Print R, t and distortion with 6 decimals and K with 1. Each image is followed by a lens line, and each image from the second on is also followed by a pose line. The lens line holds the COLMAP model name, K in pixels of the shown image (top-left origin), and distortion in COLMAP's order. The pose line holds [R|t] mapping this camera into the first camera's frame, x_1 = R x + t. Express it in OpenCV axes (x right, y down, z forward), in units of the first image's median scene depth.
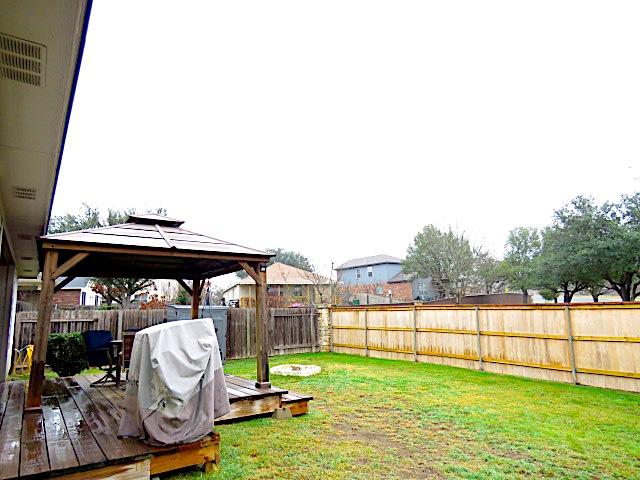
lens RADIAL K [[407.8, 0, 320.0], [0, 407.8, 240.0], [0, 0, 1]] dist [-0.003667, -0.000453]
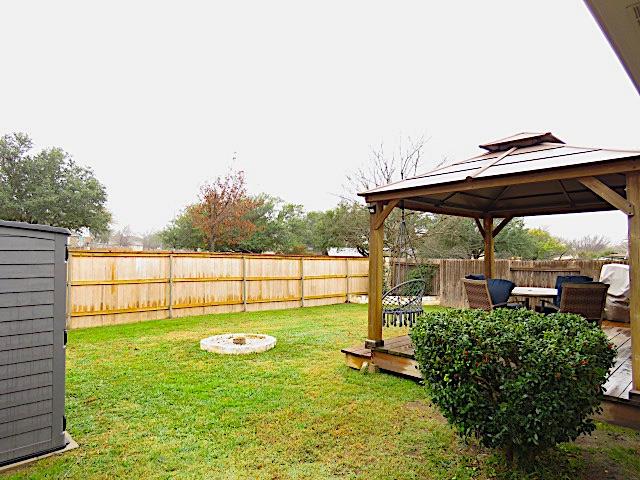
lens RADIAL K [[407.8, 0, 320.0], [0, 407.8, 240.0], [0, 0, 1]] dist [-0.003667, -0.000453]
pose [[-0.161705, 0.047220, 0.985709, -0.740519], [-0.185815, 0.979531, -0.077406, 0.171624], [-0.969187, -0.195676, -0.149621, 0.986431]]
